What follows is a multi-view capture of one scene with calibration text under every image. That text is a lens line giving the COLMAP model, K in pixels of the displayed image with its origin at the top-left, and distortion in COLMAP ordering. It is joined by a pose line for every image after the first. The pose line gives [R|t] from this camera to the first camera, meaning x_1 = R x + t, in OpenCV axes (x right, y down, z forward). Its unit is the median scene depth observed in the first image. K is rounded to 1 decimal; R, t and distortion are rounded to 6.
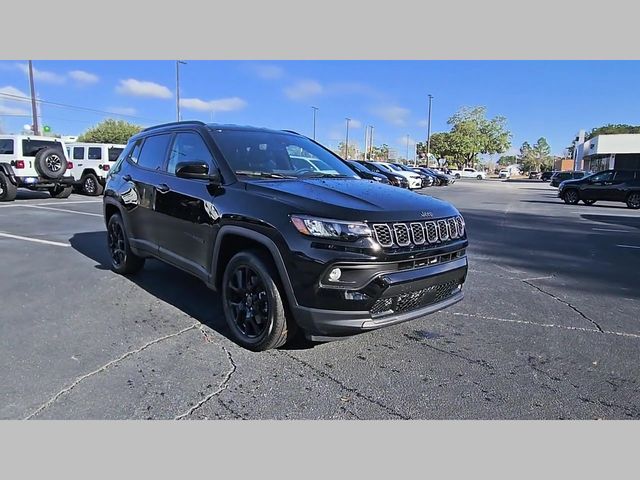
lens RADIAL K [[445.7, 0, 299.0], [0, 445.7, 247.9], [0, 0, 1]] dist [0.007727, -0.005620]
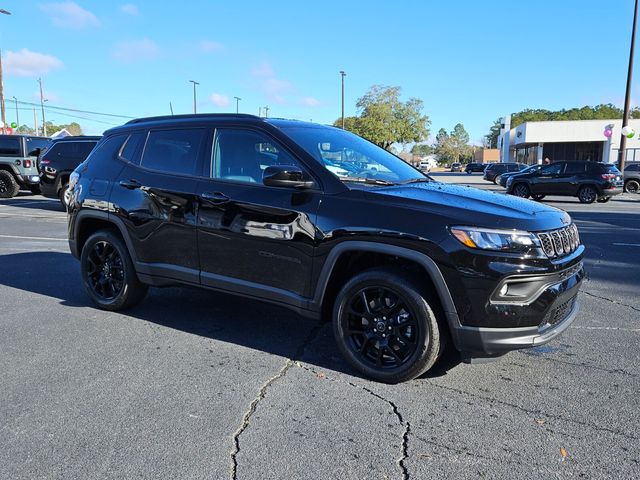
lens RADIAL K [[566.6, 0, 317.2], [0, 566.6, 254.6], [0, 0, 1]] dist [0.087235, -0.088032]
pose [[0.965699, -0.047866, 0.255215, -0.307011], [0.050847, 0.998693, -0.005091, -0.012988], [-0.254638, 0.017893, 0.966871, -0.025007]]
